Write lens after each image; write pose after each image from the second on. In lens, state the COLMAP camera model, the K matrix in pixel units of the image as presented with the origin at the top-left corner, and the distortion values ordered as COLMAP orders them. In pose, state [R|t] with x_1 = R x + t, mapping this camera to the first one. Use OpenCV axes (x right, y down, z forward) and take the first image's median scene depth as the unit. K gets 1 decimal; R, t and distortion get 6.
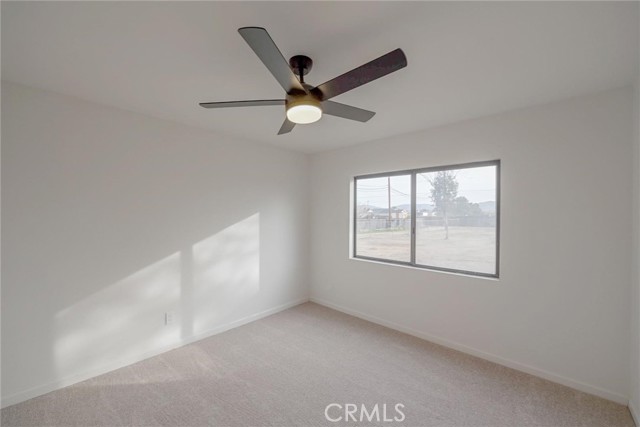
lens RADIAL K [[256.6, 0, 319.9], [0, 256.6, 212.4], [0, 0, 1]] dist [-0.021413, -0.000311]
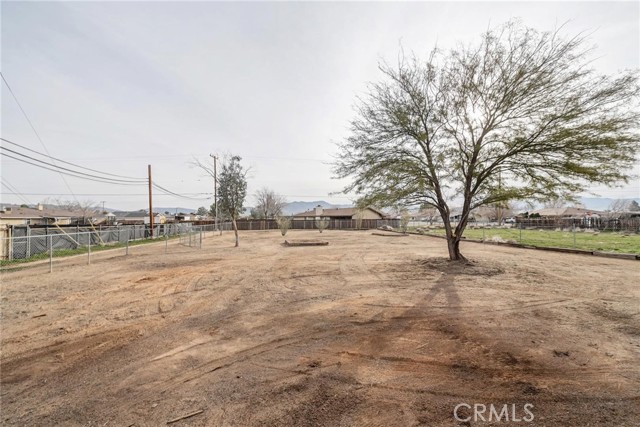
lens RADIAL K [[256.6, 0, 320.9], [0, 256.6, 214.0], [0, 0, 1]] dist [-0.021413, -0.000311]
pose [[0.618266, -0.001467, 0.785968, 0.000682], [0.008165, 0.999956, -0.004556, 0.002017], [-0.785927, 0.009234, 0.618251, 0.163440]]
